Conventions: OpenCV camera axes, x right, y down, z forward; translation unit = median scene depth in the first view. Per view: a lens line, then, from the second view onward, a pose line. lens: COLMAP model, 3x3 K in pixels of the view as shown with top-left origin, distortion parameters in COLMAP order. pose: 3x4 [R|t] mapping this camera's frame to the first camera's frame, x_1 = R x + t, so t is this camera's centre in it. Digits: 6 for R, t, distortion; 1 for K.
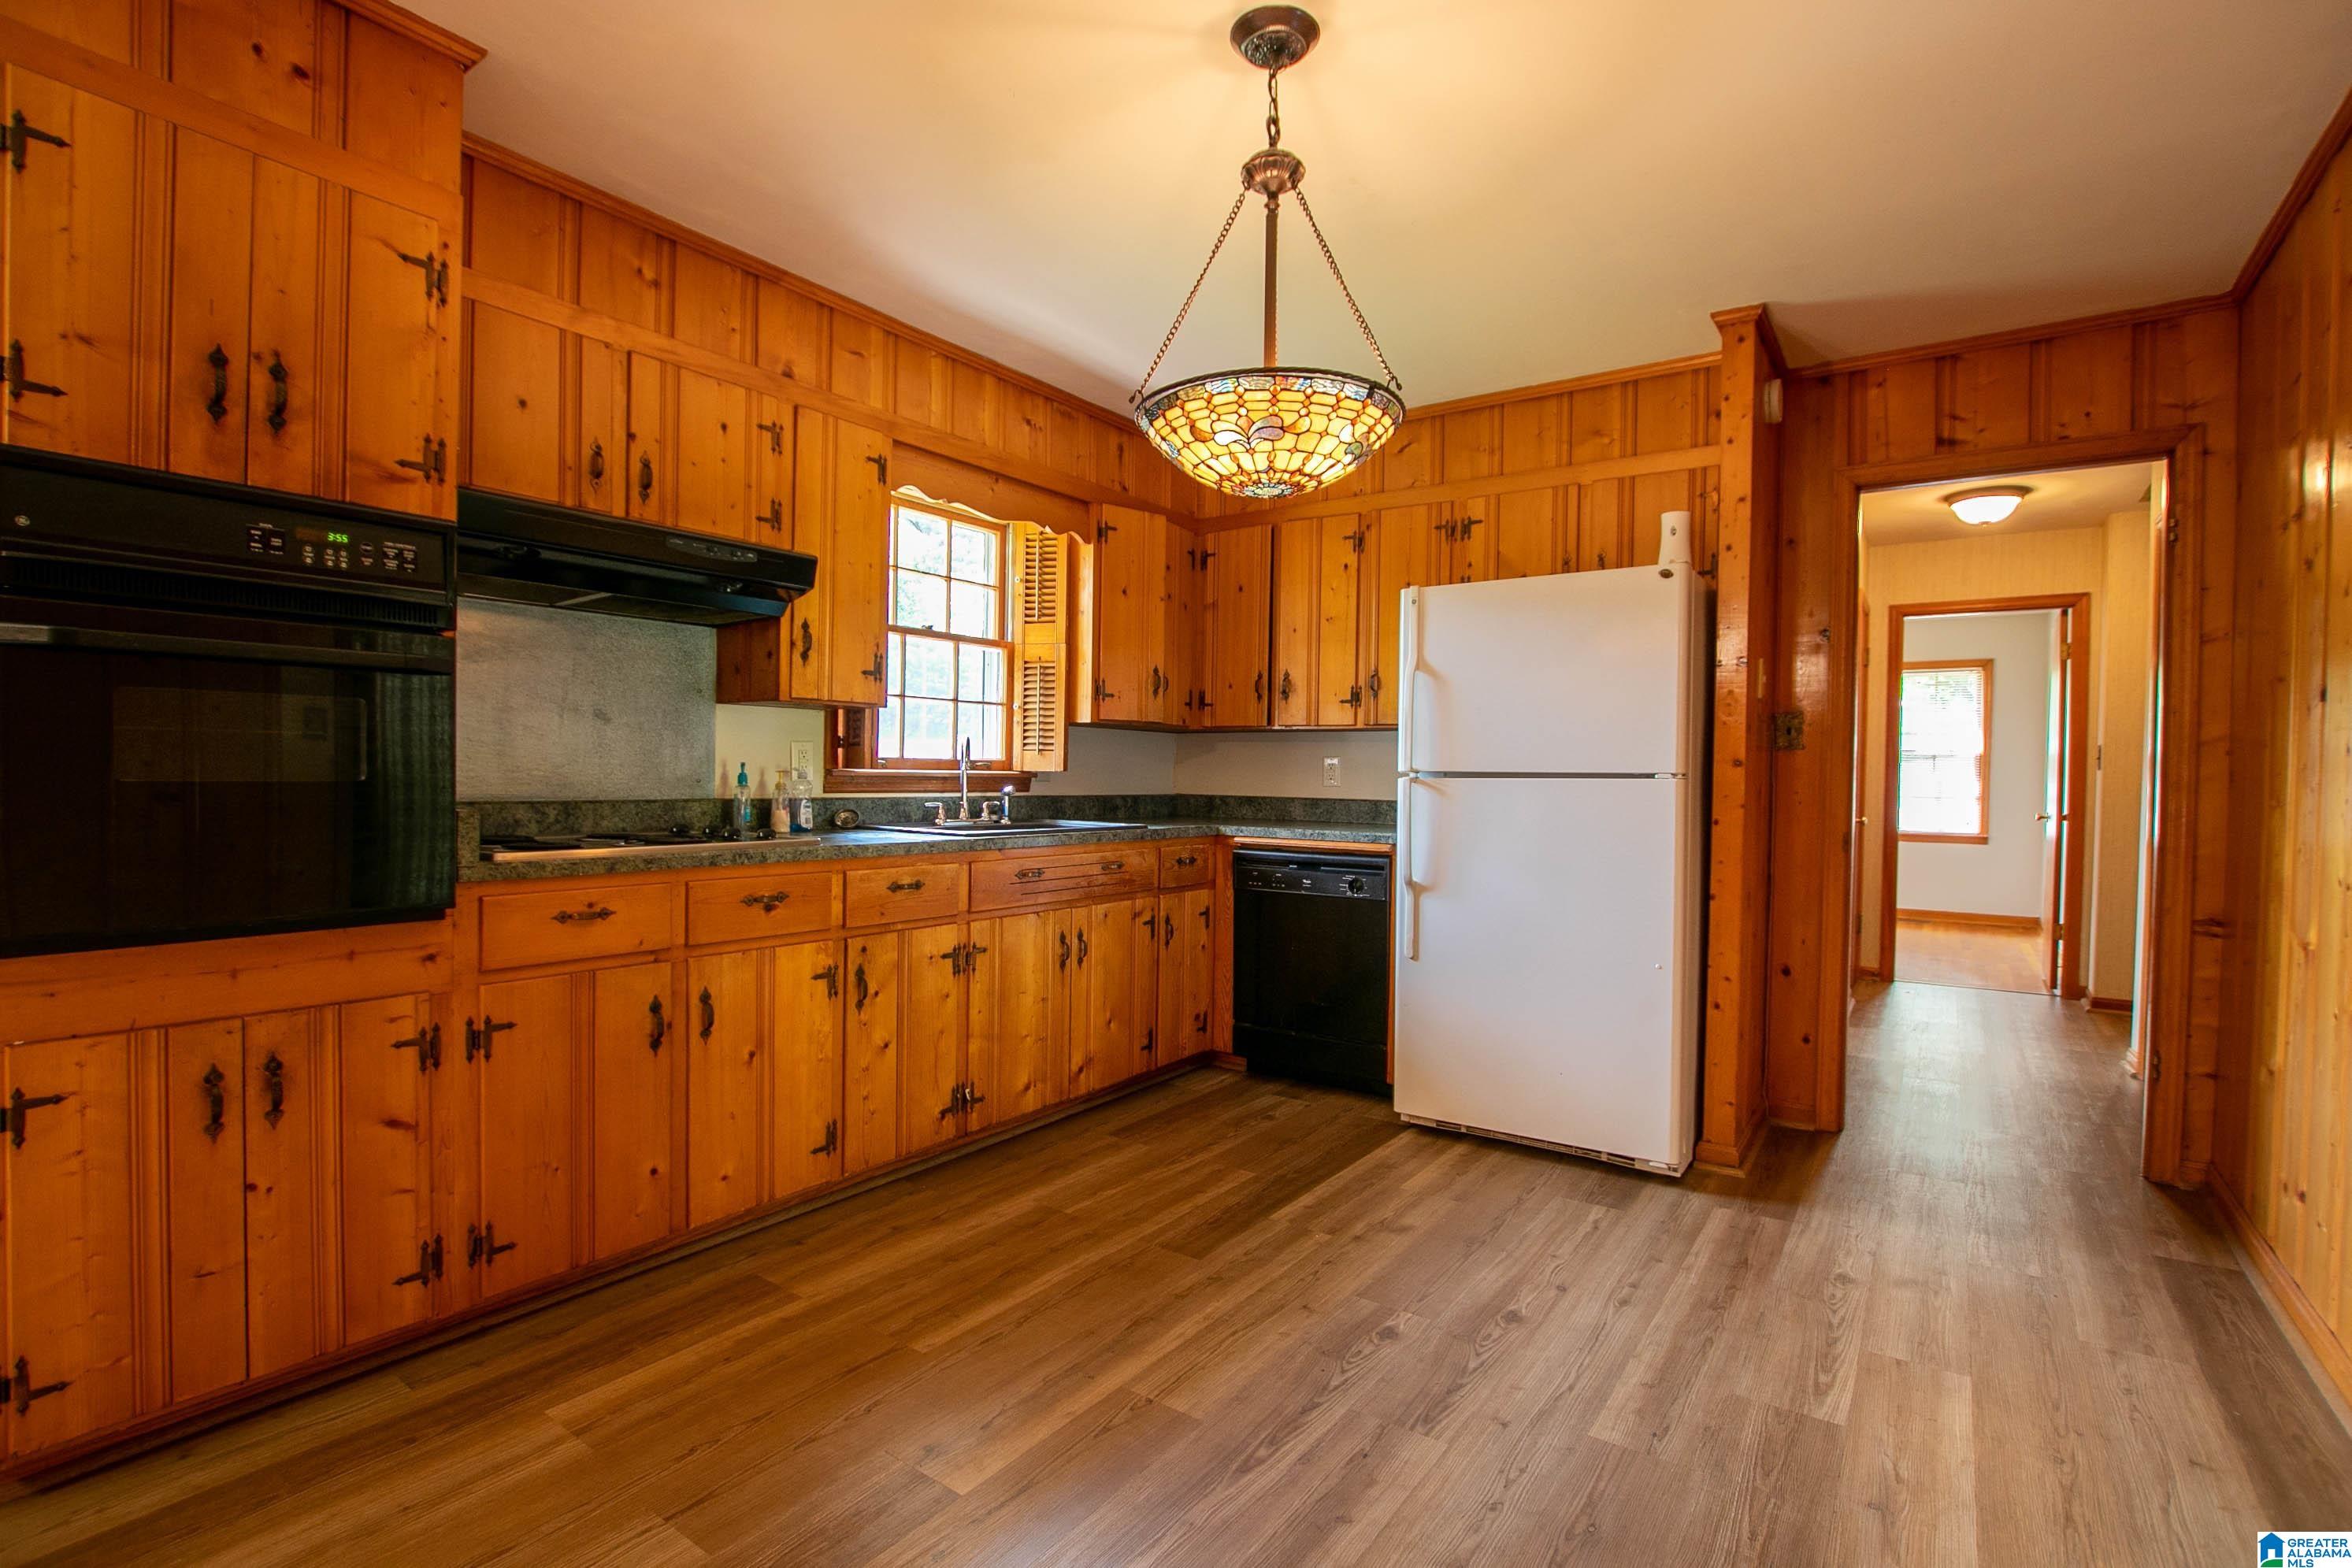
lens RADIAL K [[1092.6, 0, 1164.5], [0, 1092.6, 791.5], [0, 0, 1]] dist [-0.033619, 0.004910]
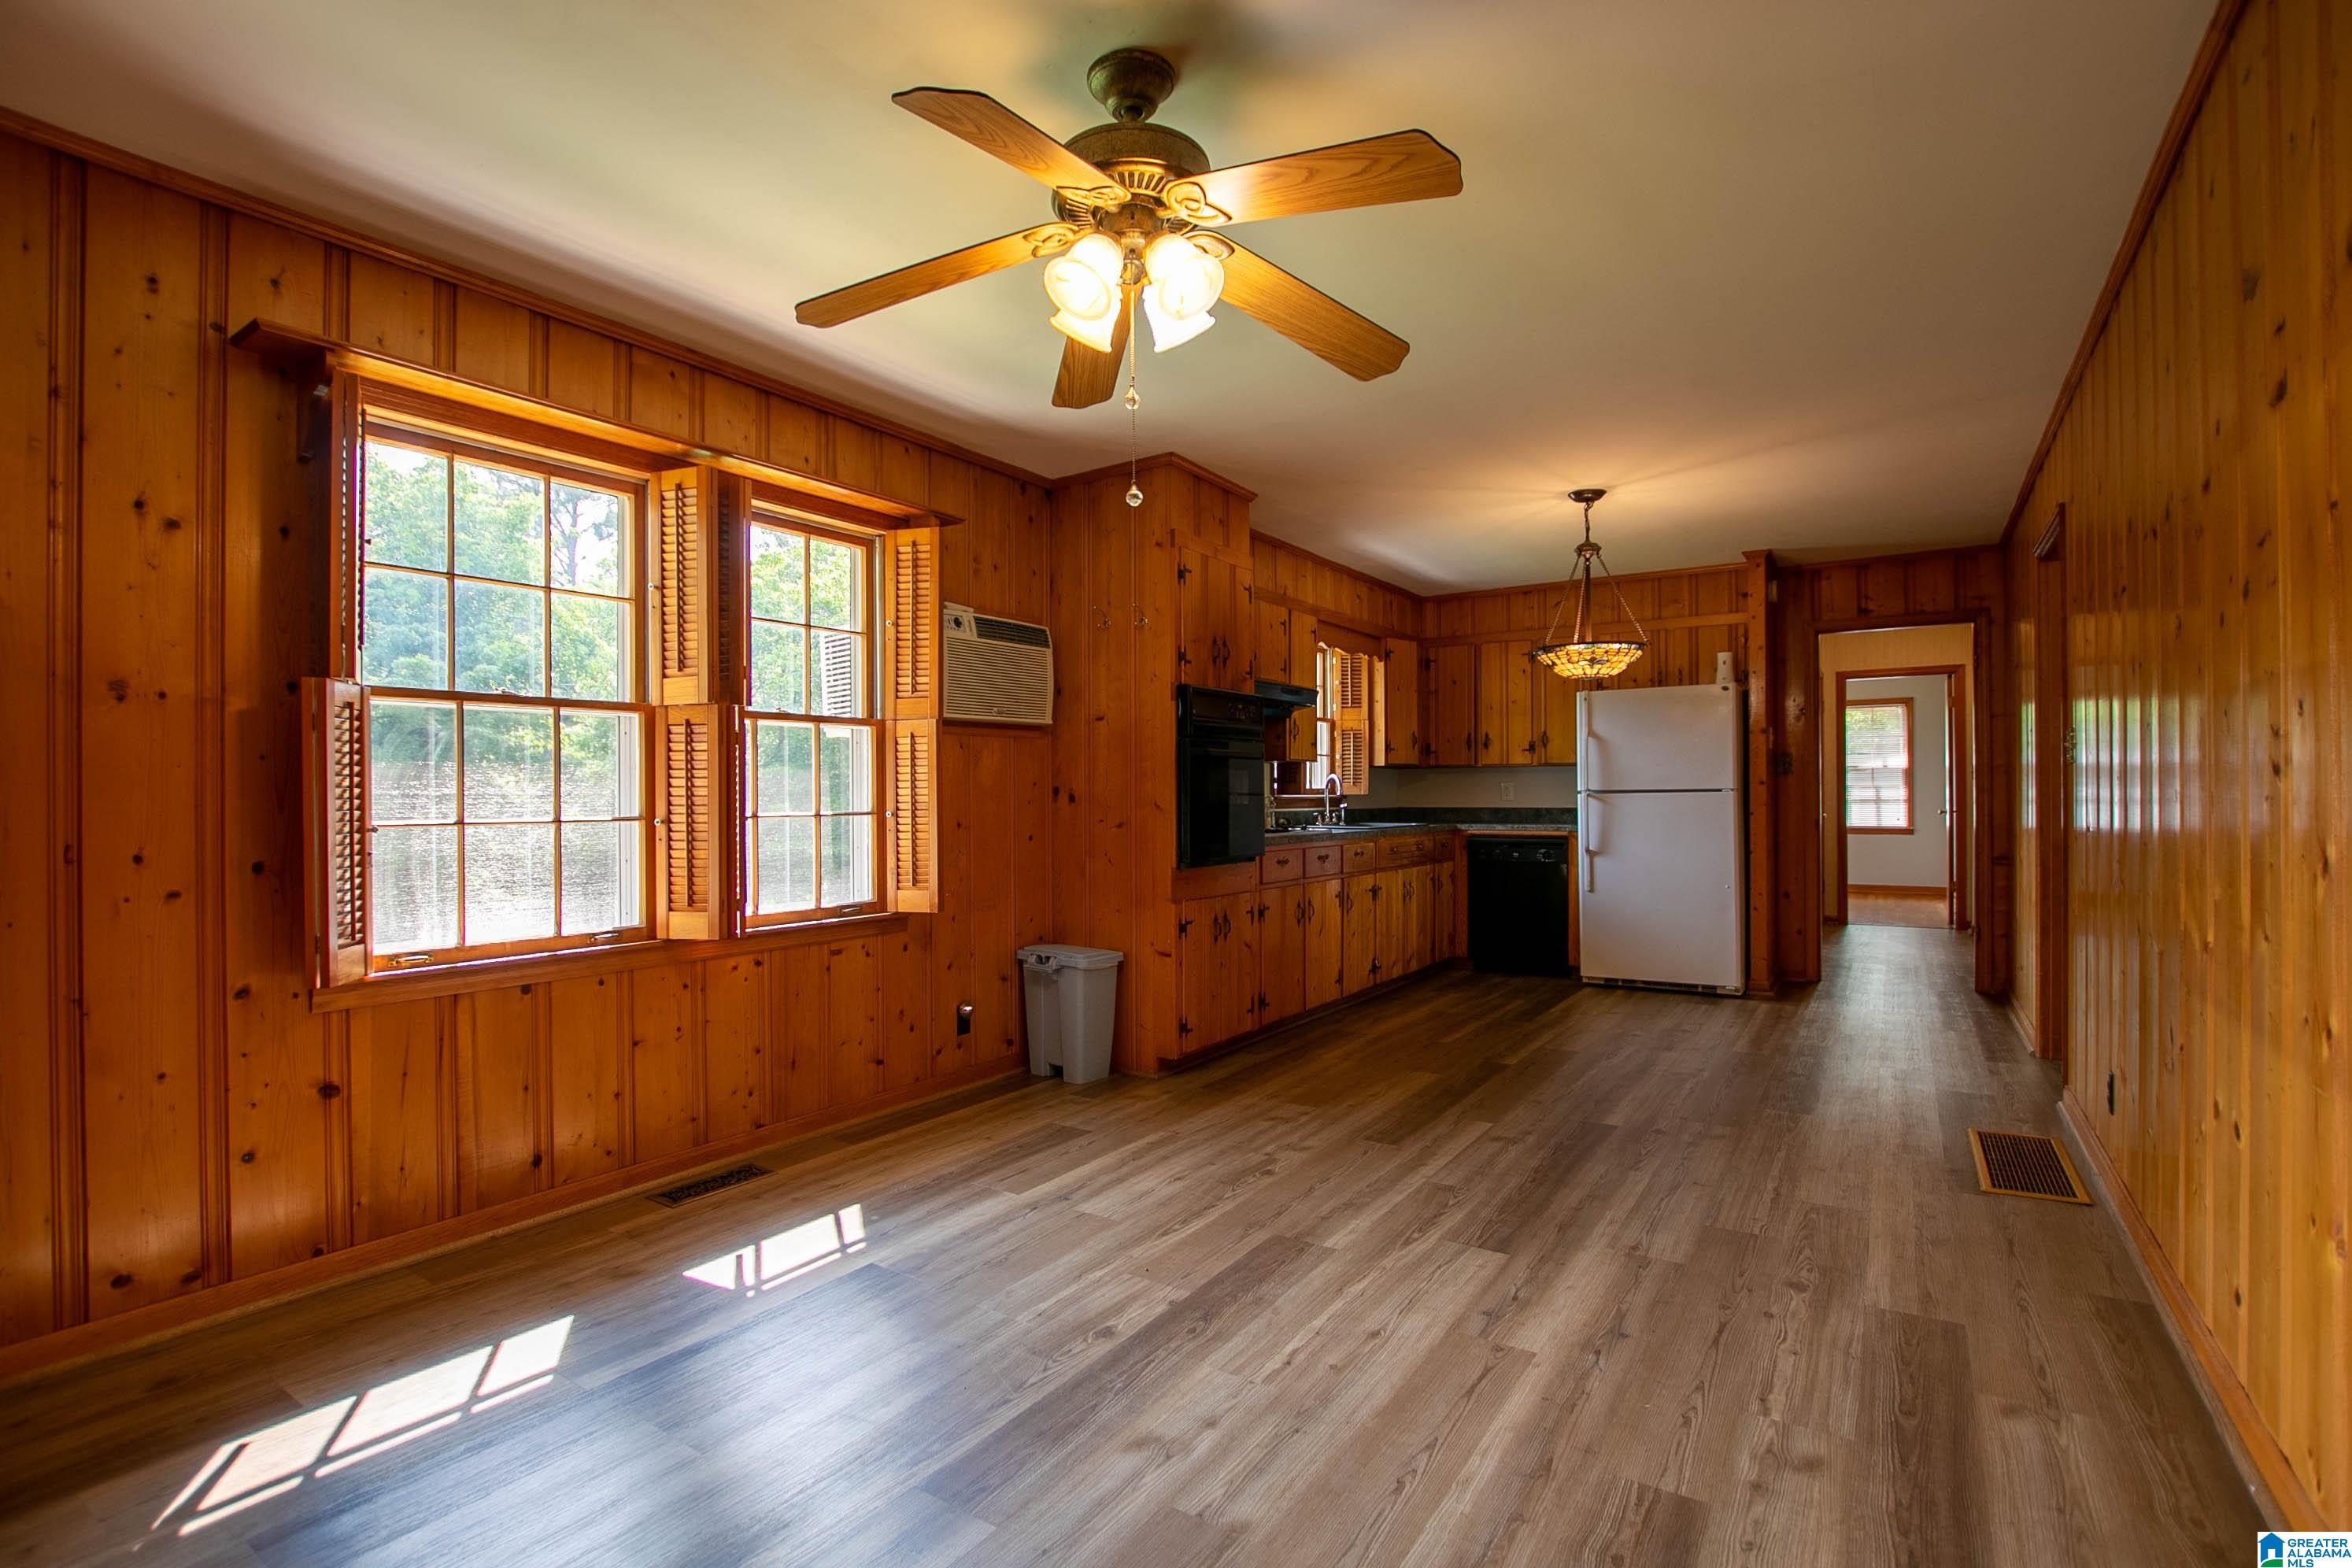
lens RADIAL K [[1092.7, 0, 1164.5], [0, 1092.7, 791.5], [0, 0, 1]] dist [-0.033619, 0.004910]
pose [[0.999293, -0.020112, 0.031750, -0.559611], [0.020736, 0.999595, -0.019477, 0.004741], [-0.031345, 0.020122, 0.999306, -0.840241]]
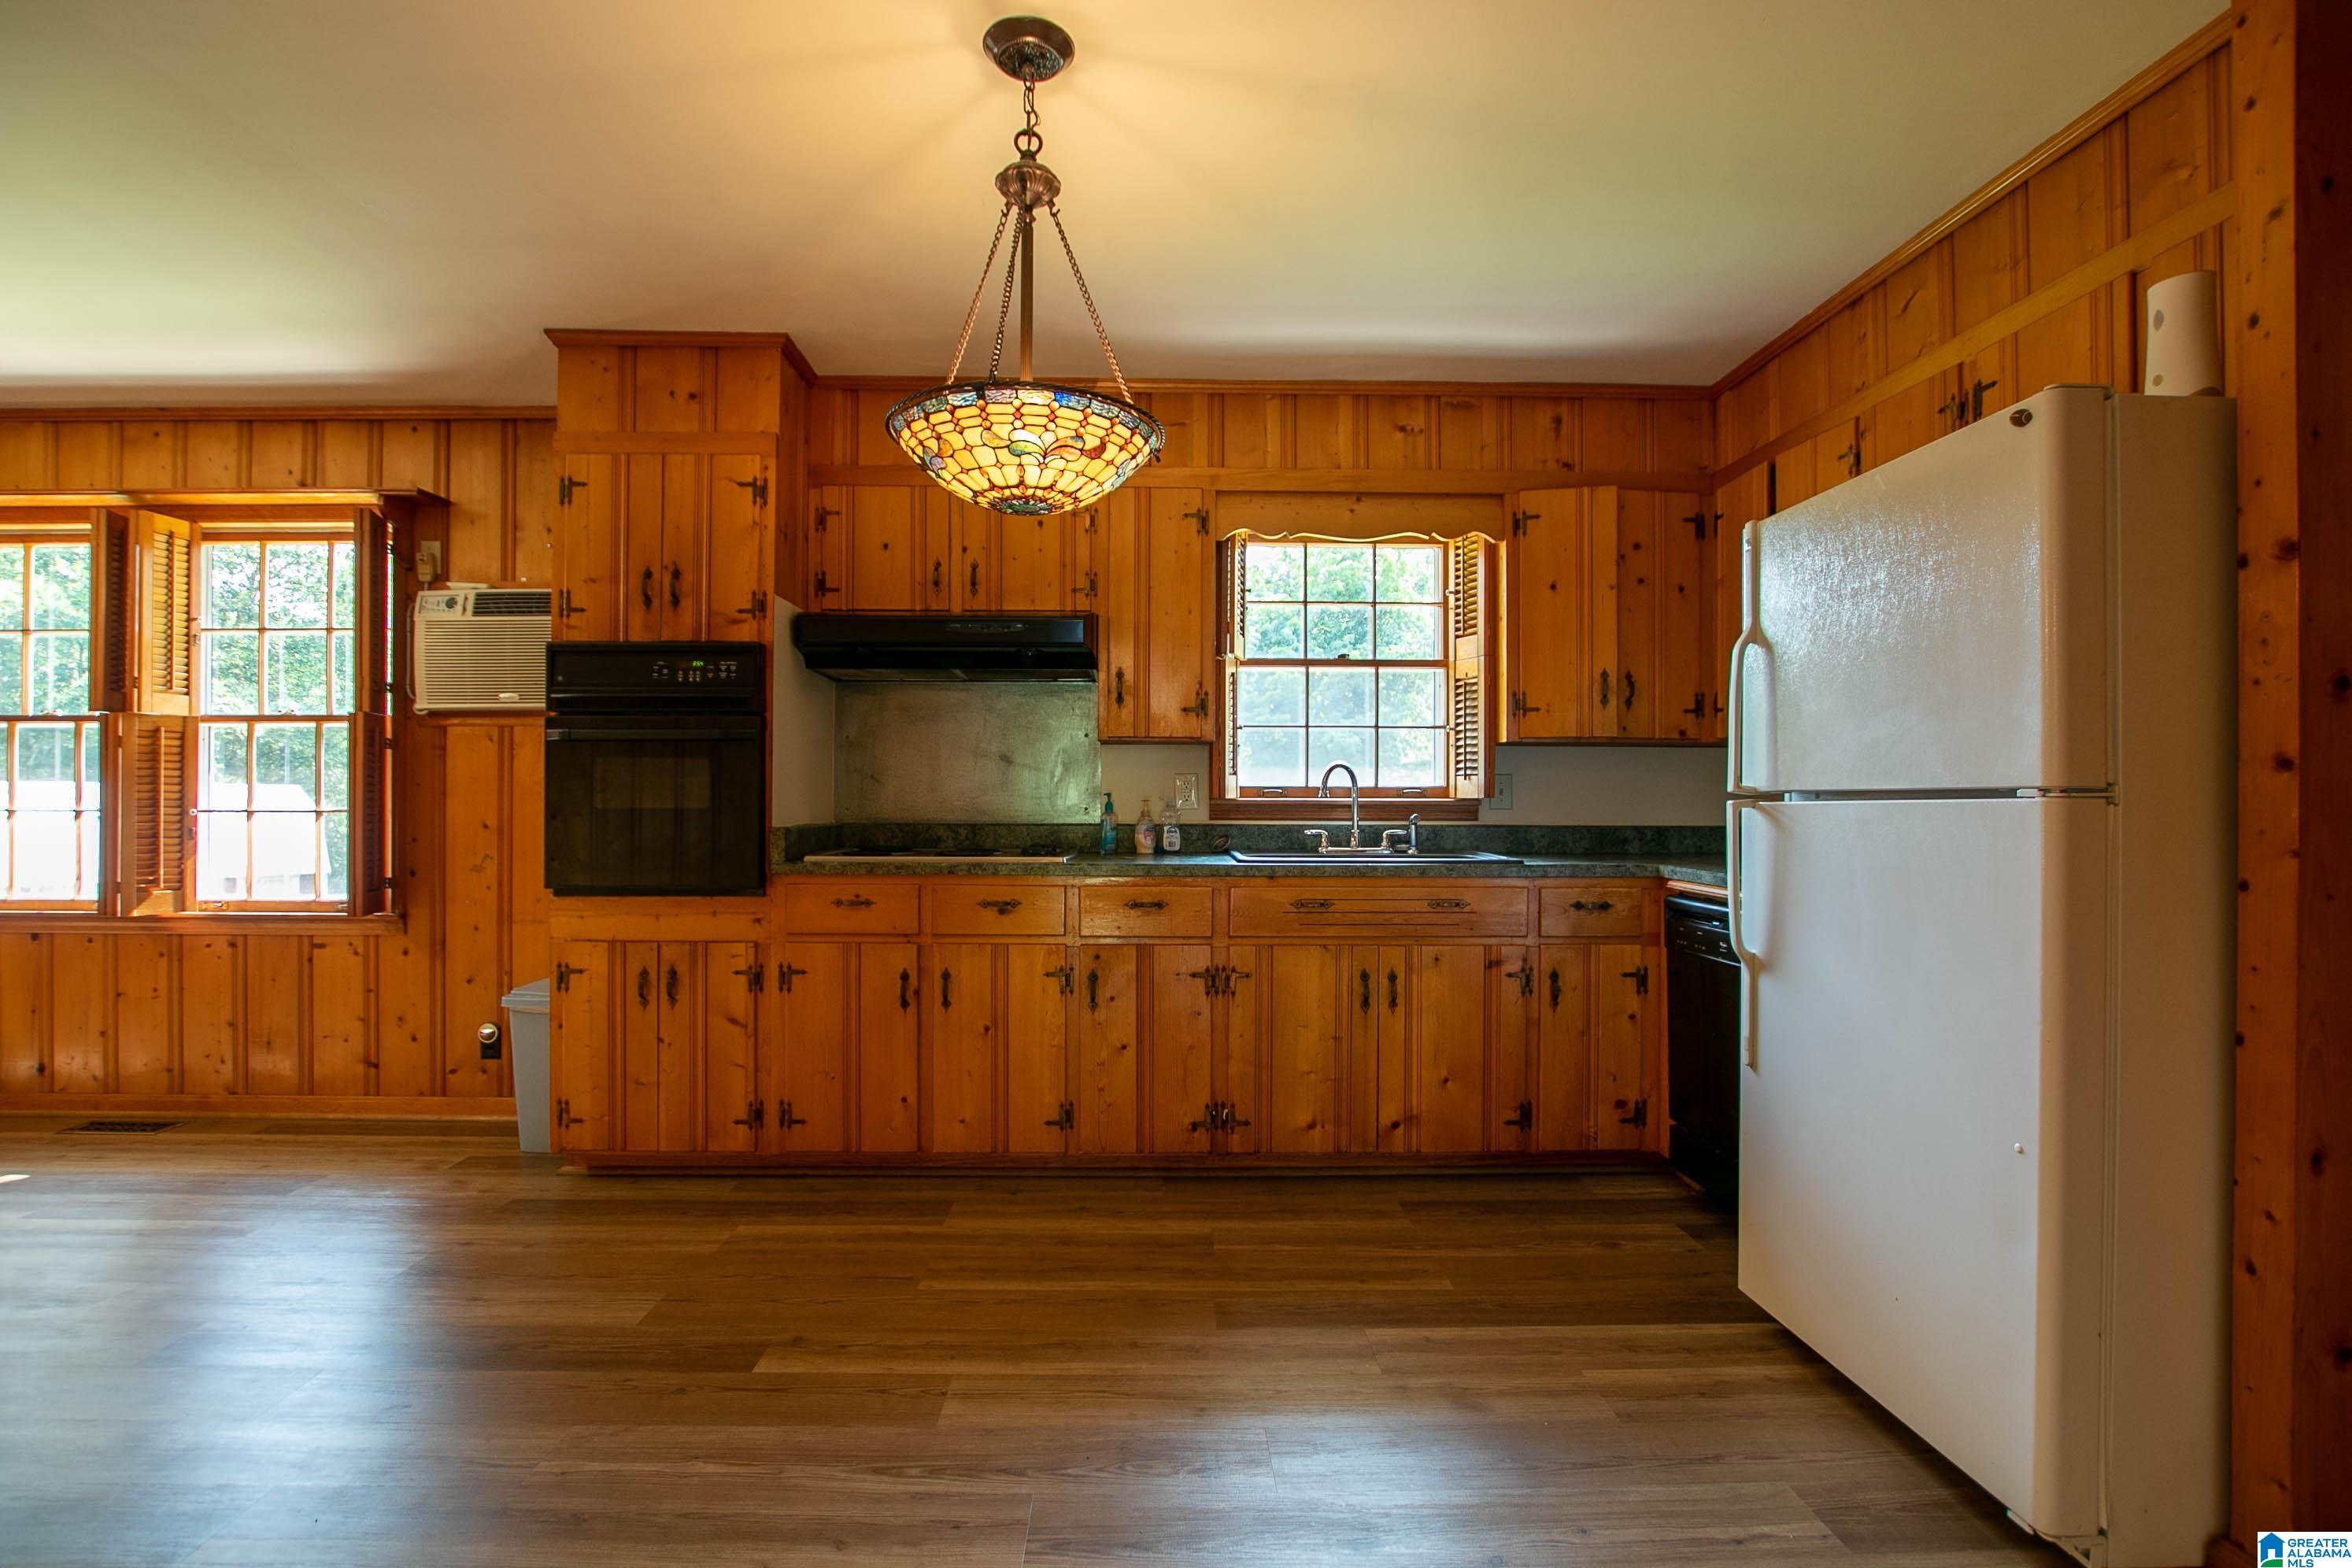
lens RADIAL K [[1092.7, 0, 1164.5], [0, 1092.7, 791.5], [0, 0, 1]] dist [-0.033619, 0.004910]
pose [[0.601536, -0.016210, -0.798682, 0.557365], [-0.007354, 0.999639, -0.025828, 0.001700], [0.798812, 0.021410, 0.601199, 0.304429]]
